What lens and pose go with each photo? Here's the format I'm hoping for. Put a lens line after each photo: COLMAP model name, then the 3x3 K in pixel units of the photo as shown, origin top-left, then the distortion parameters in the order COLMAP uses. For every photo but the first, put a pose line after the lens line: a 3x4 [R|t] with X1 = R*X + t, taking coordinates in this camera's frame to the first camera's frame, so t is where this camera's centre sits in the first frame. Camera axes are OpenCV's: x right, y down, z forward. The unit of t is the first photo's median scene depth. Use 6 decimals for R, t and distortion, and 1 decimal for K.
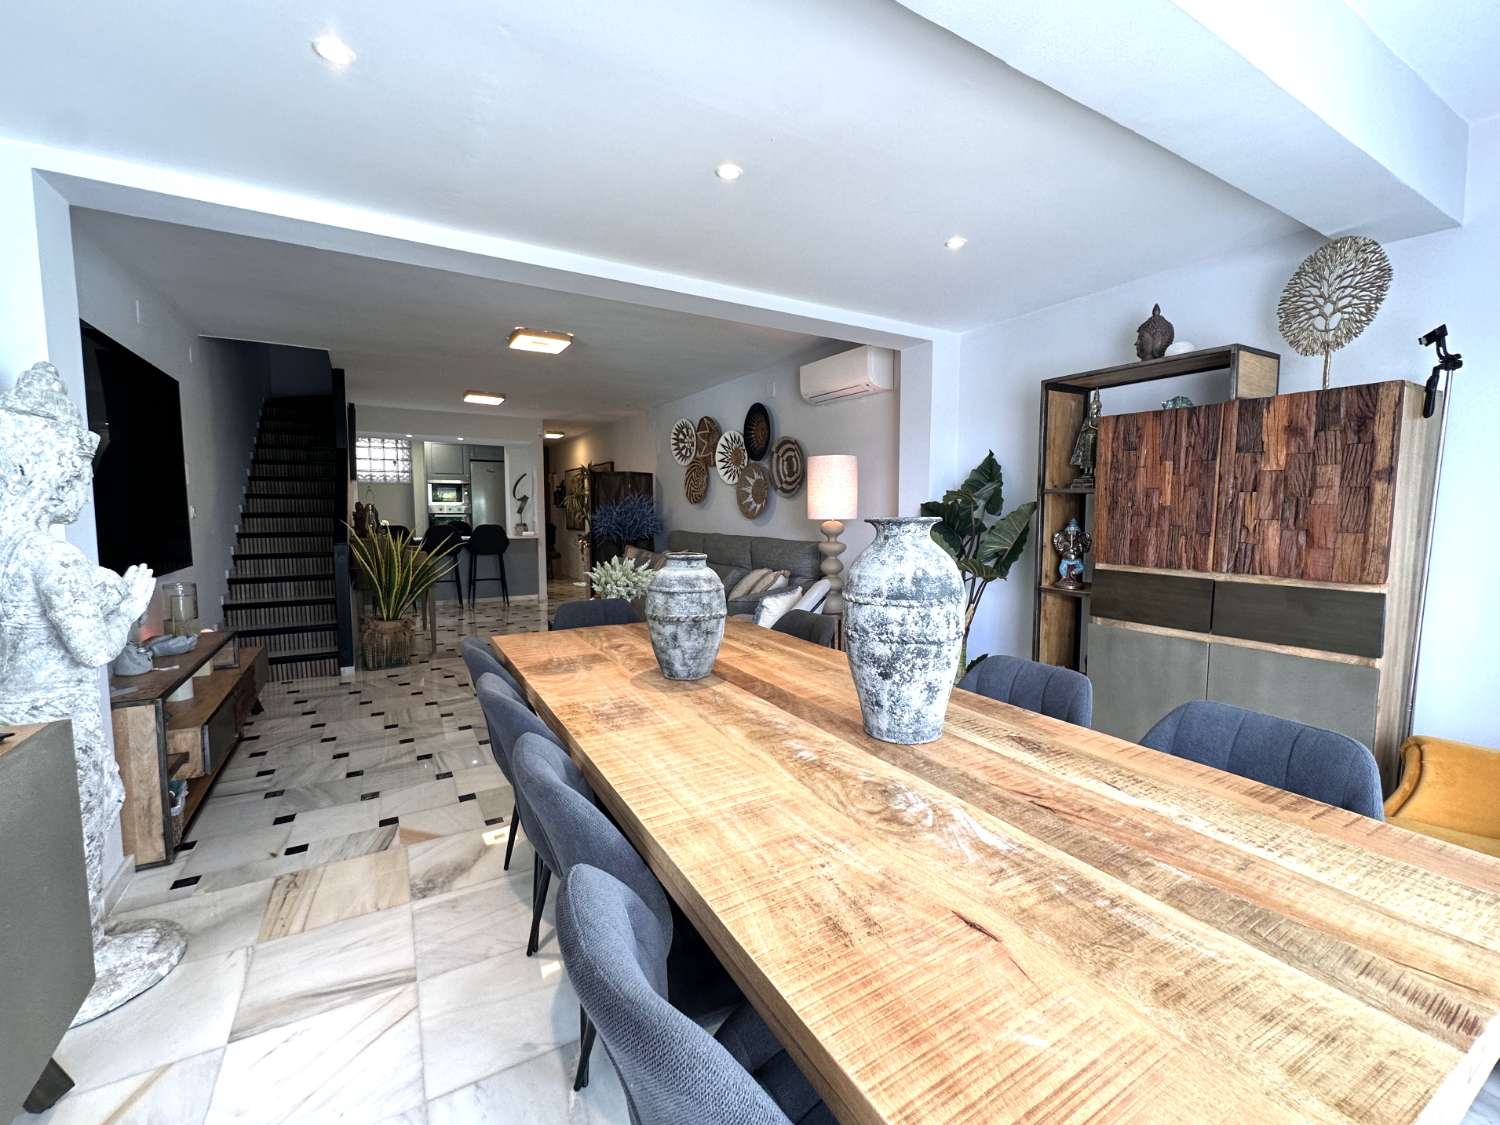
lens RADIAL K [[633.2, 0, 750.0], [0, 633.2, 562.5], [0, 0, 1]] dist [-0.000827, 0.000148]
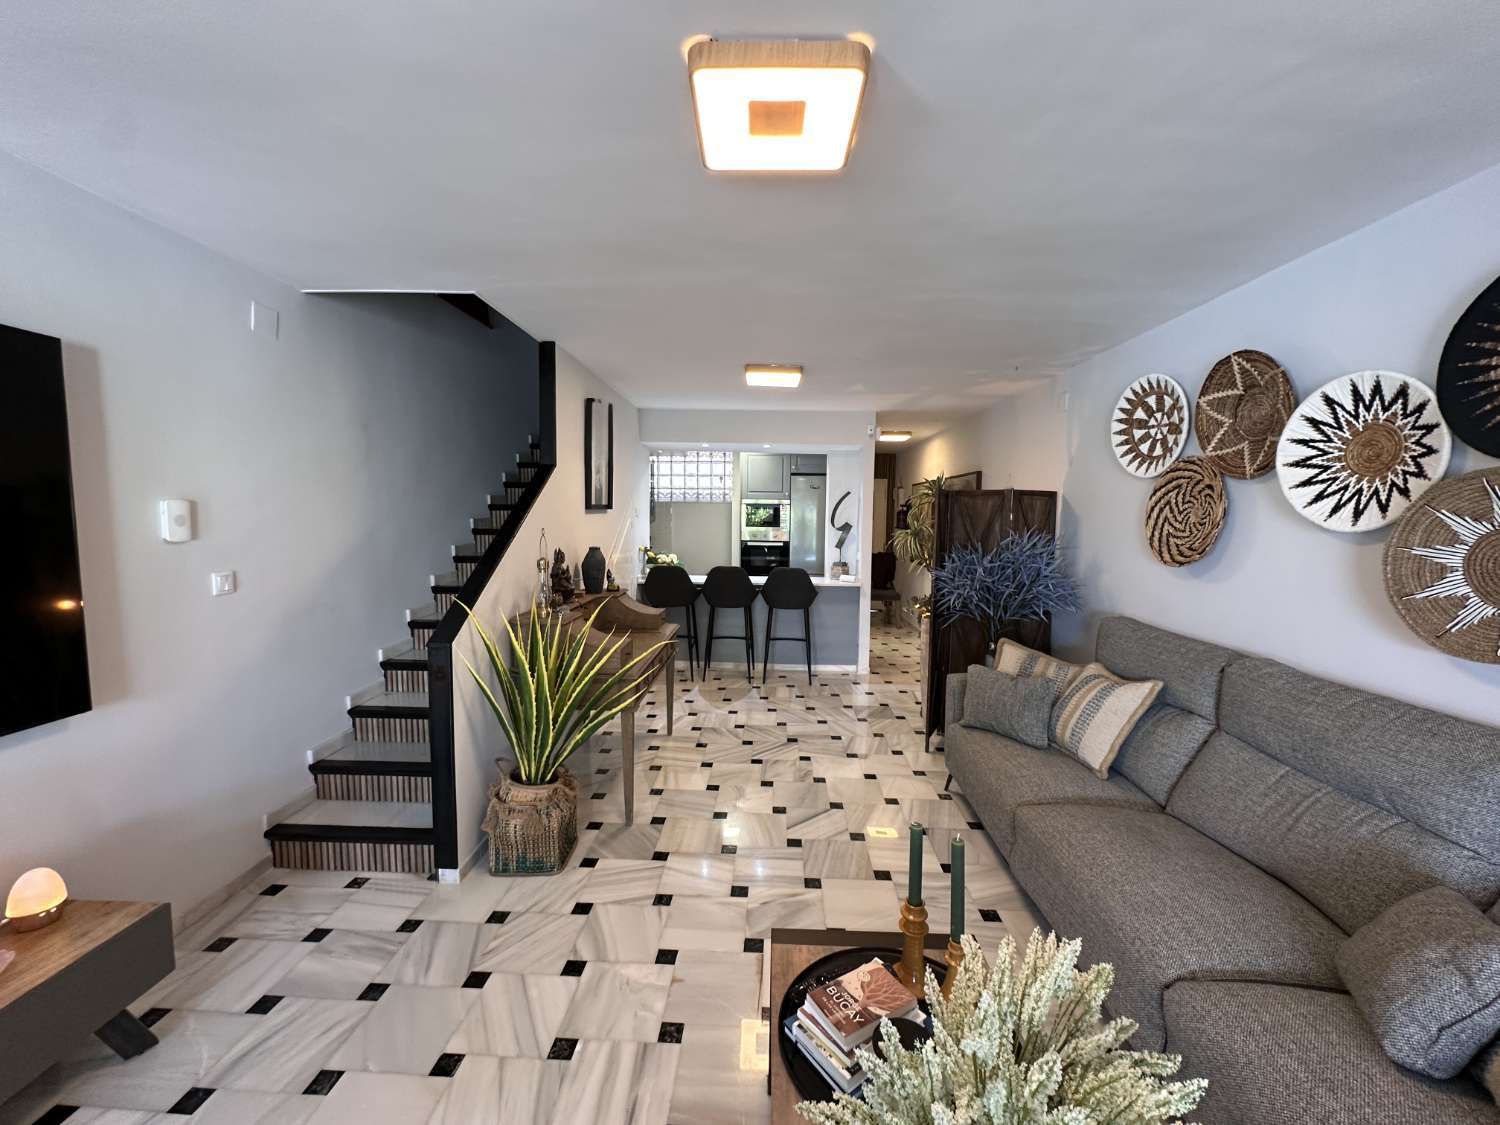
lens RADIAL K [[600.5, 0, 751.8], [0, 600.5, 561.4], [0, 0, 1]] dist [-0.004408, 0.000449]
pose [[0.843500, 0.052023, -0.534603, -0.320169], [-0.055795, 0.998401, 0.009122, -0.235949], [0.534223, 0.022134, 0.845054, 1.419343]]
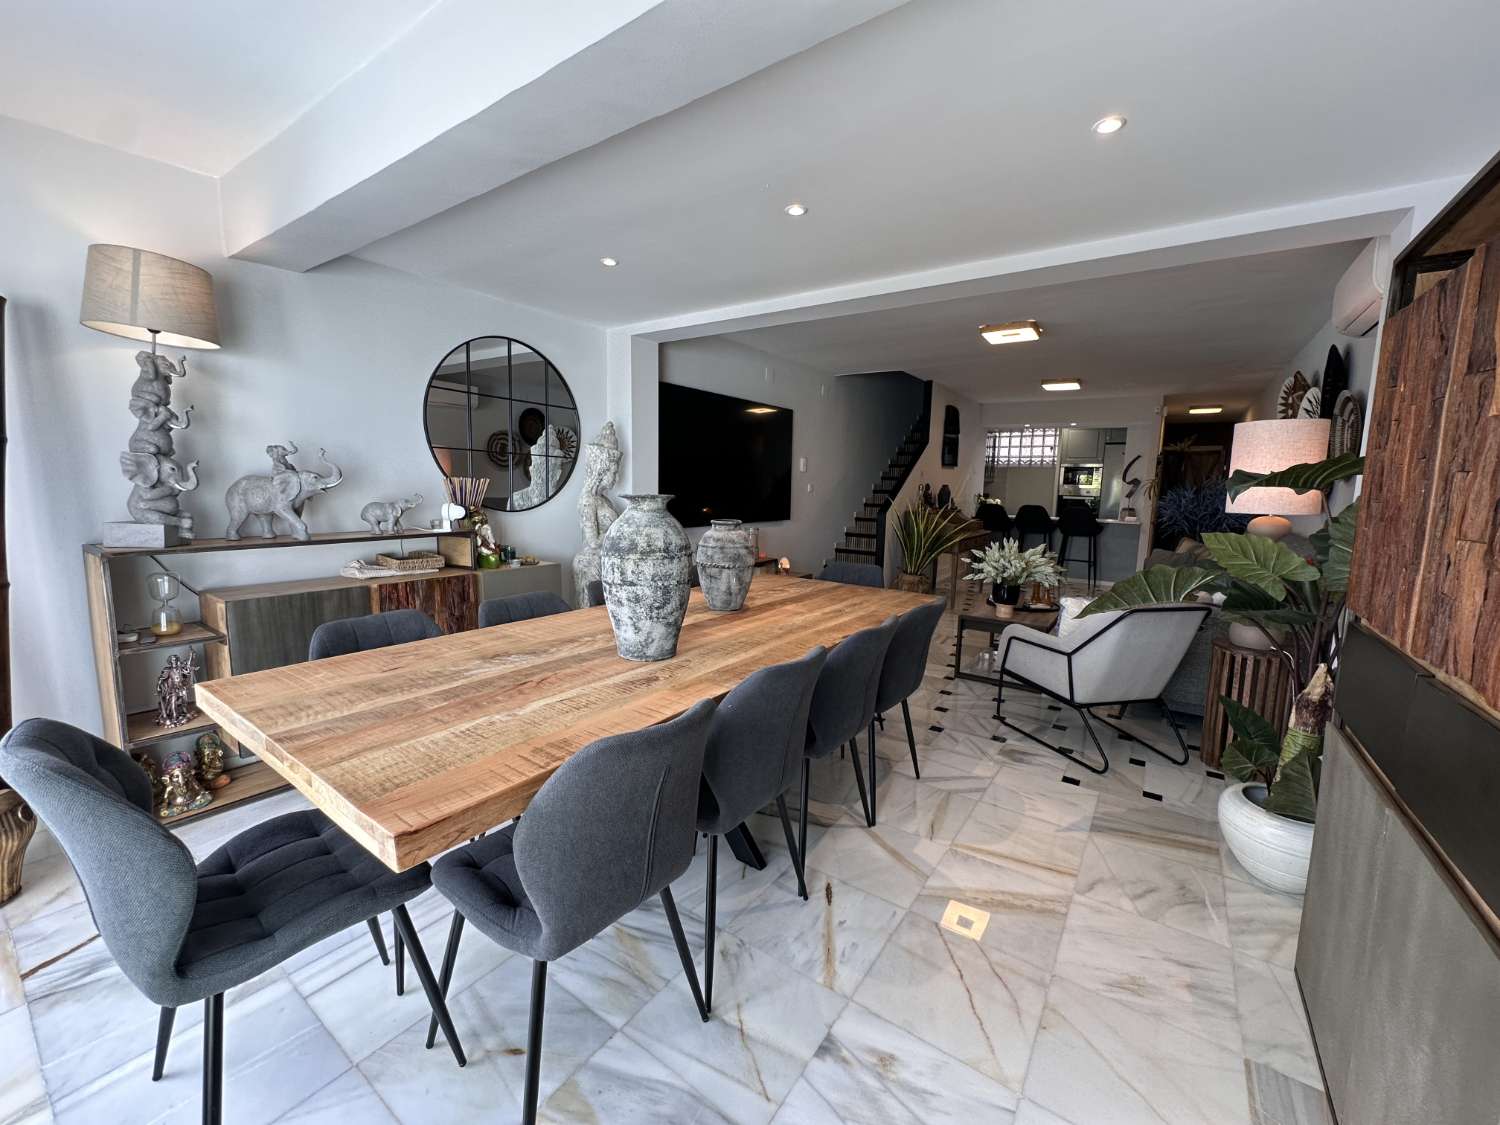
lens RADIAL K [[600.5, 0, 751.8], [0, 600.5, 561.4], [0, 0, 1]] dist [-0.004408, 0.000449]
pose [[0.417222, 0.126143, -0.900008, 0.852179], [-0.097505, 0.990817, 0.093669, -0.040516], [0.903559, 0.048674, 0.425690, 0.378346]]
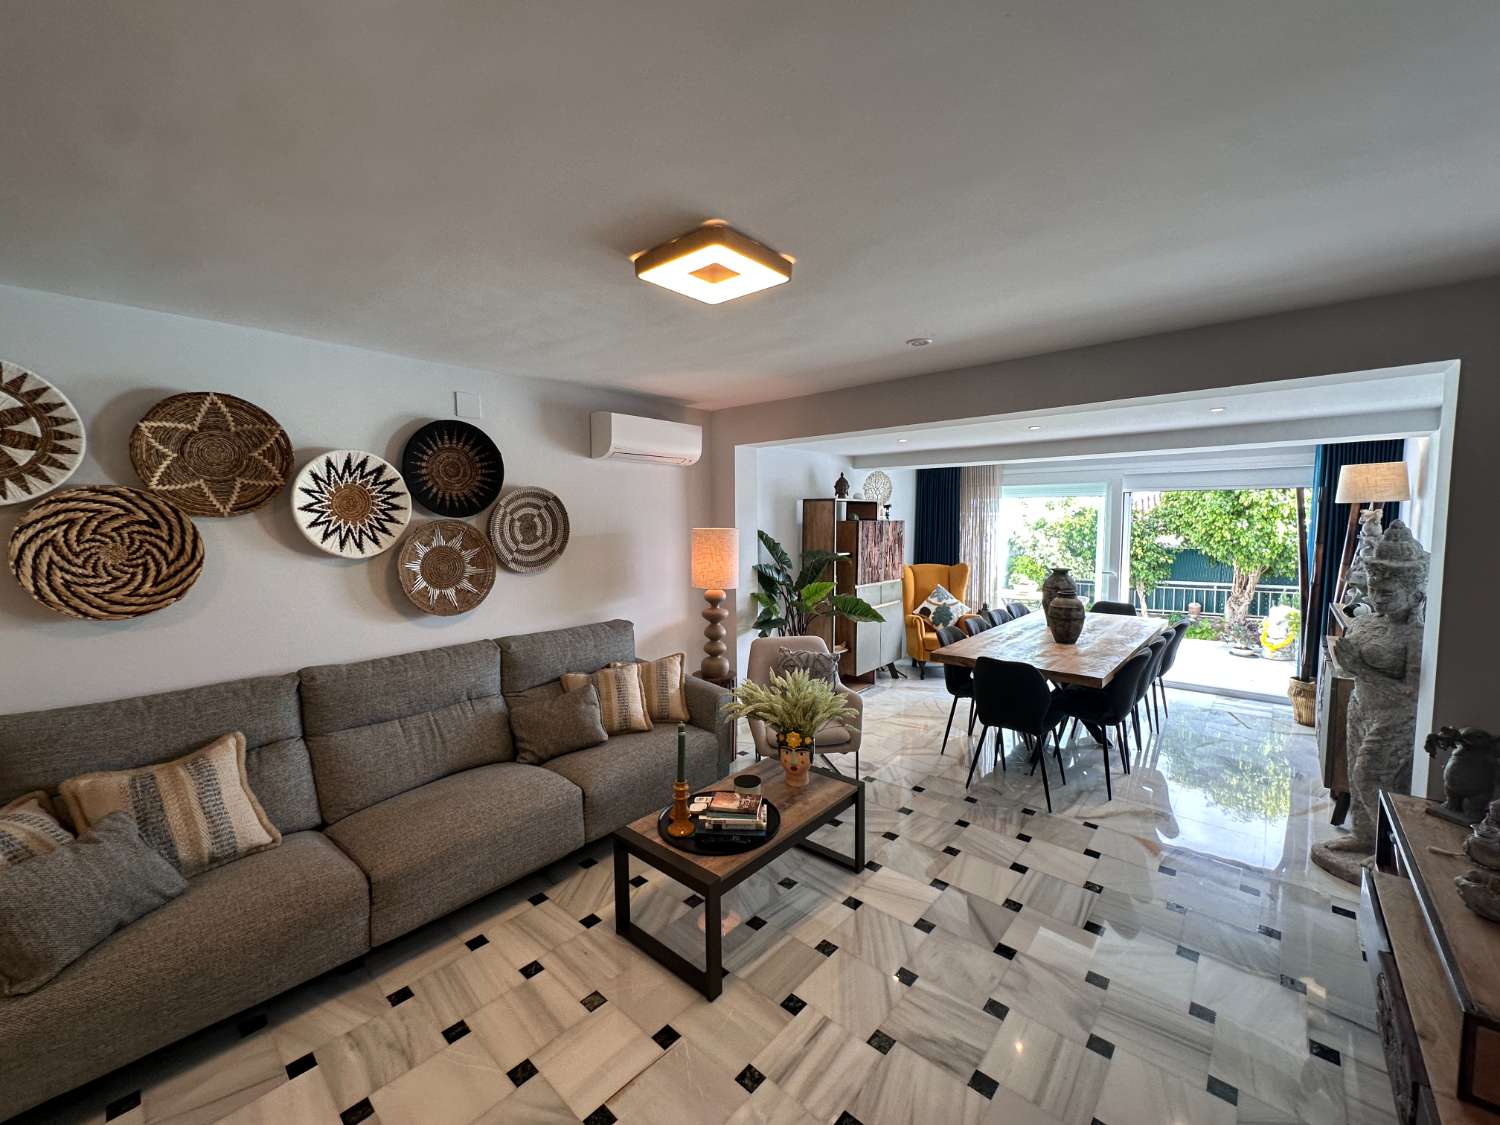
lens RADIAL K [[600.5, 0, 751.8], [0, 600.5, 561.4], [0, 0, 1]] dist [-0.004408, 0.000449]
pose [[-0.315341, -0.070036, 0.946391, -1.445659], [0.087031, 0.990936, 0.102332, -0.361139], [-0.944979, 0.114635, -0.306387, 2.165589]]
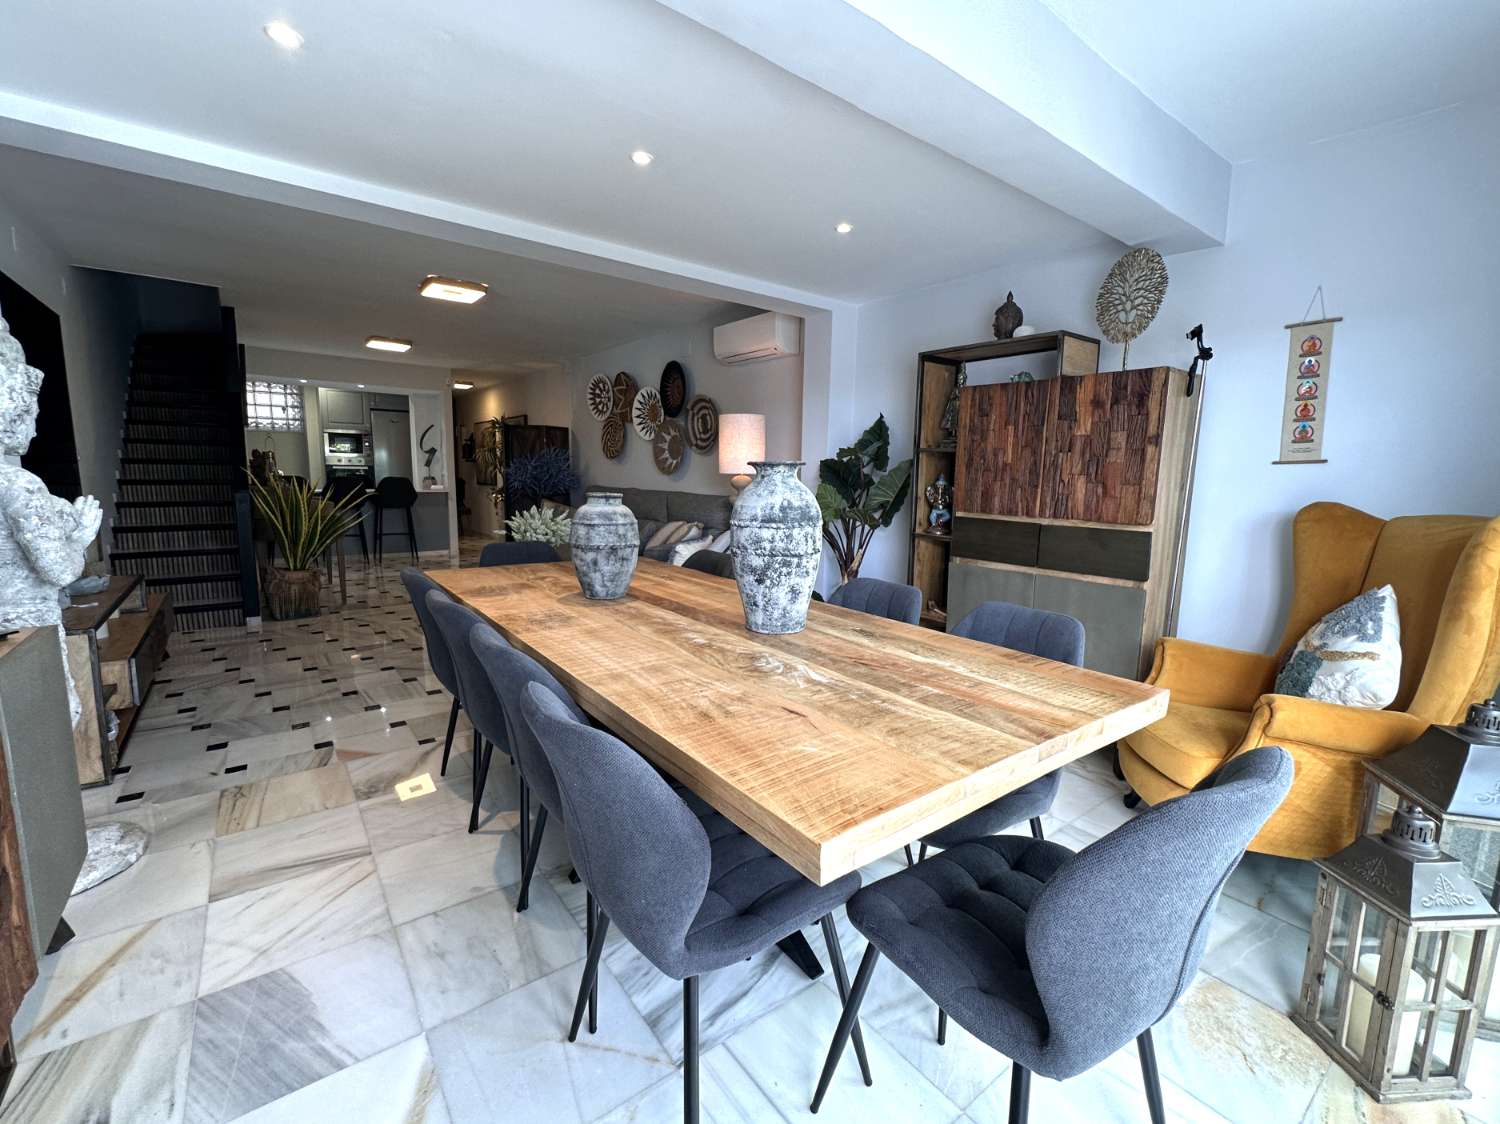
lens RADIAL K [[646.1, 0, 750.0], [0, 646.1, 562.0], [0, 0, 1]] dist [-0.001264, 0.000039]
pose [[0.992378, 0.001049, 0.123230, 0.014833], [-0.008041, 0.998384, 0.056256, 0.033750], [-0.122972, -0.056818, 0.990782, -0.174773]]
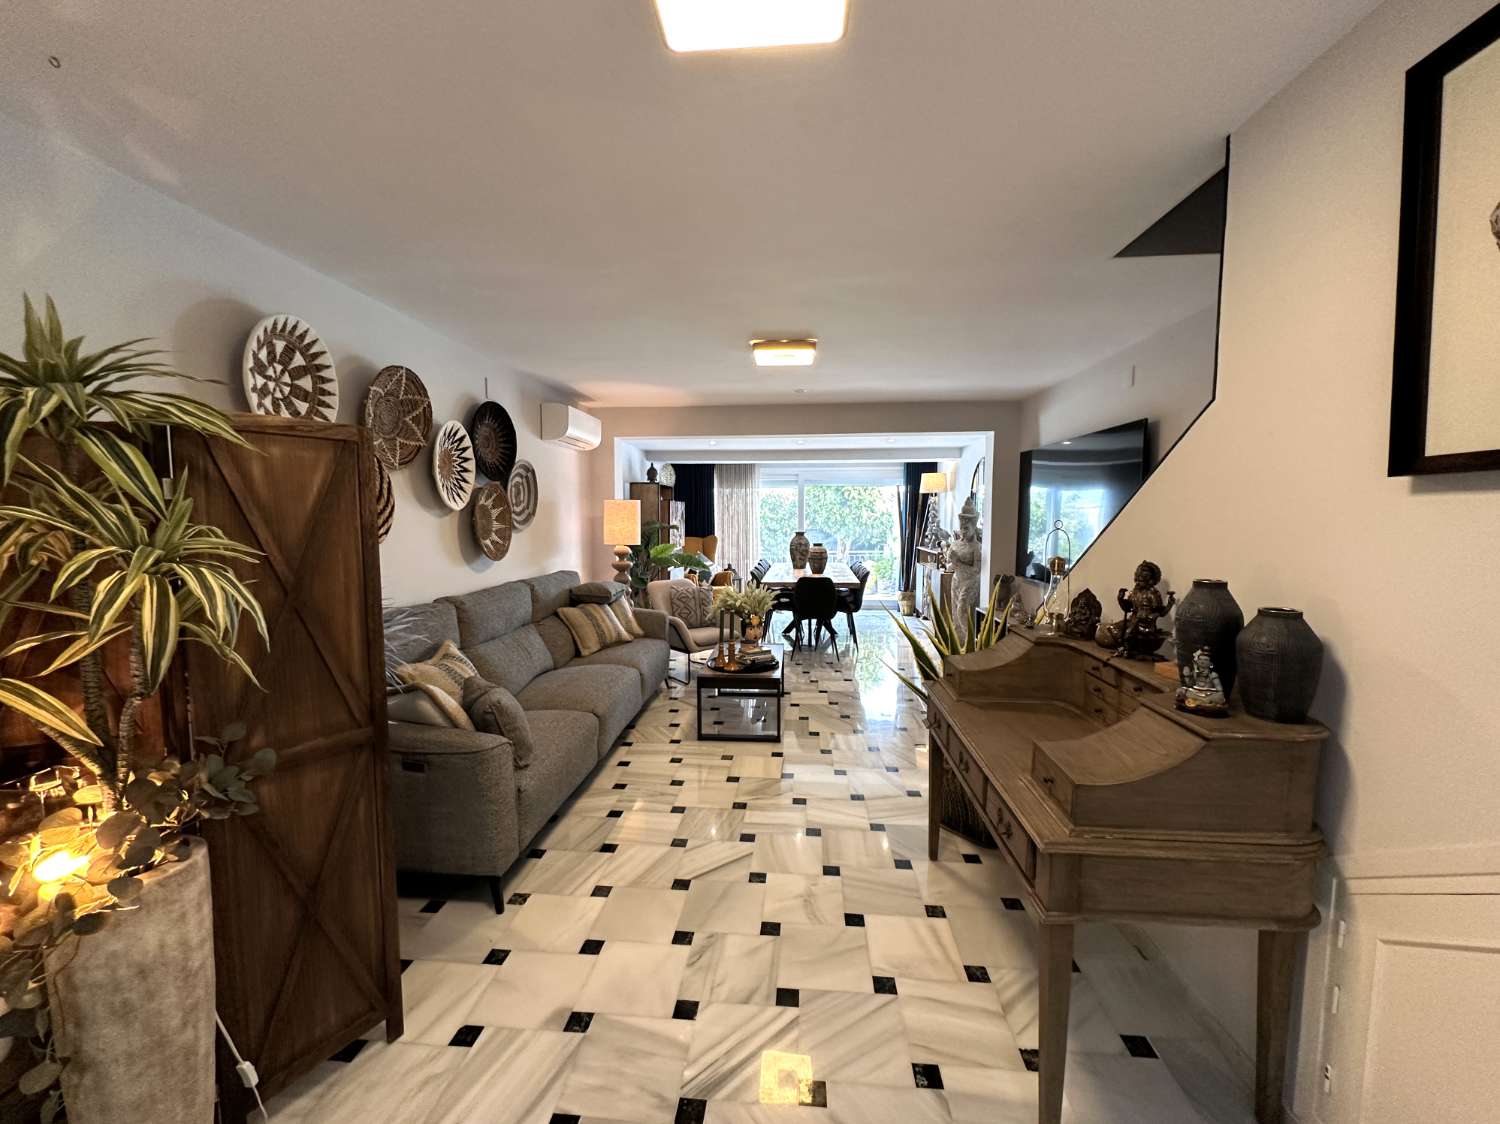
lens RADIAL K [[608.4, 0, 753.5], [0, 608.4, 559.8], [0, 0, 1]] dist [-0.002000, 0.000261]
pose [[-0.820941, -0.044181, 0.569302, -1.503466], [0.047928, 0.988153, 0.145799, -0.374857], [-0.568999, 0.146978, -0.809097, 3.335257]]
